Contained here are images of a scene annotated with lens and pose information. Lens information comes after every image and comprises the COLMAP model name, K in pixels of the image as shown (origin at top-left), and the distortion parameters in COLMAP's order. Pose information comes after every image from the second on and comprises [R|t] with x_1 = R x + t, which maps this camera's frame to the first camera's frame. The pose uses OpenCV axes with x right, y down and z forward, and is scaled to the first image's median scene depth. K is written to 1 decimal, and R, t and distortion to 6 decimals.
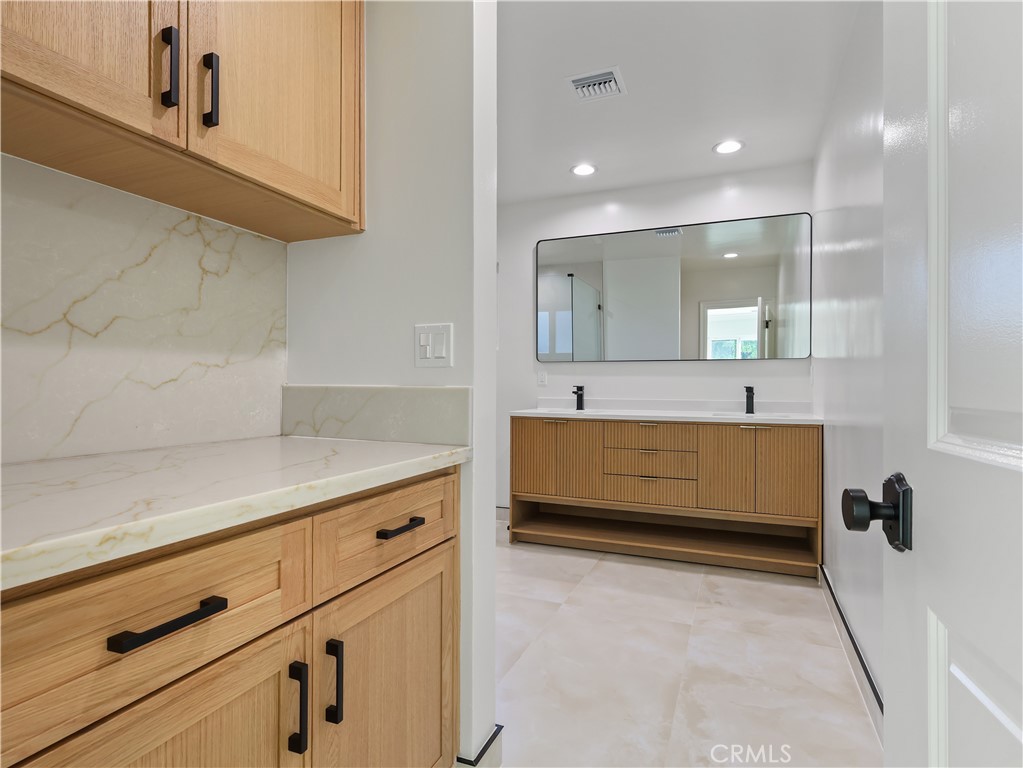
lens RADIAL K [[541.2, 0, 513.5], [0, 541.2, 380.6], [0, 0, 1]] dist [0.001053, -0.002663]
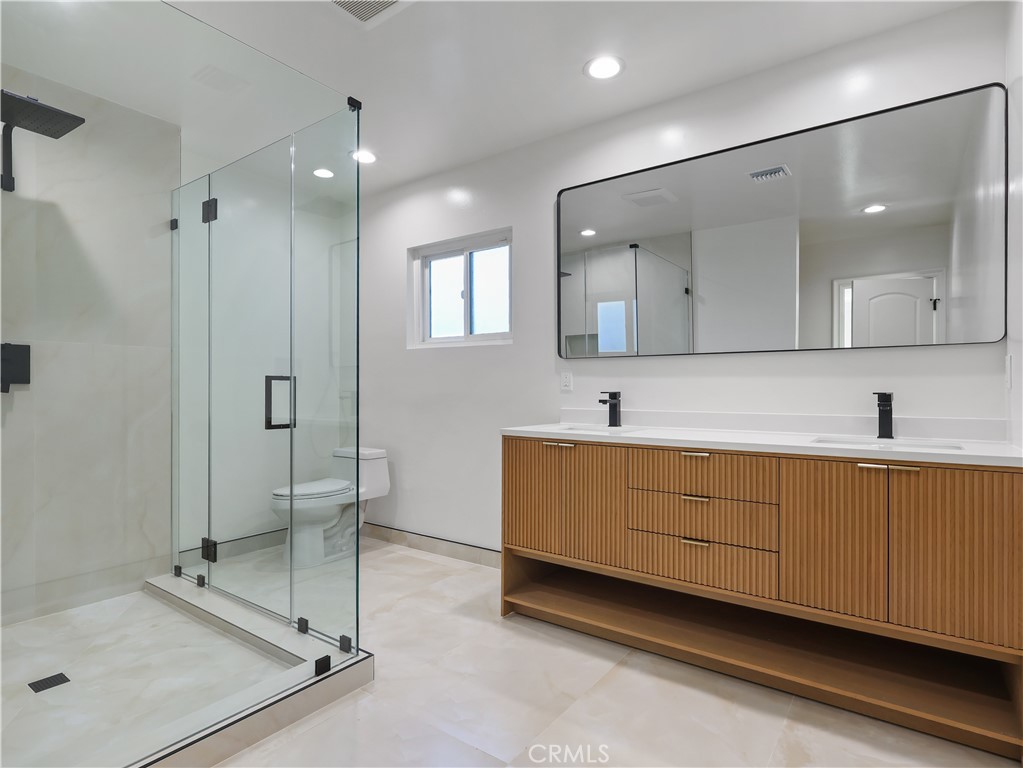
lens RADIAL K [[541.2, 0, 515.6], [0, 541.2, 387.0], [0, 0, 1]] dist [0.001053, -0.002663]
pose [[0.972701, -0.003715, -0.232031, 0.175416], [0.004466, 0.999986, 0.002710, 0.001230], [0.232018, -0.003672, 0.972705, 0.321161]]
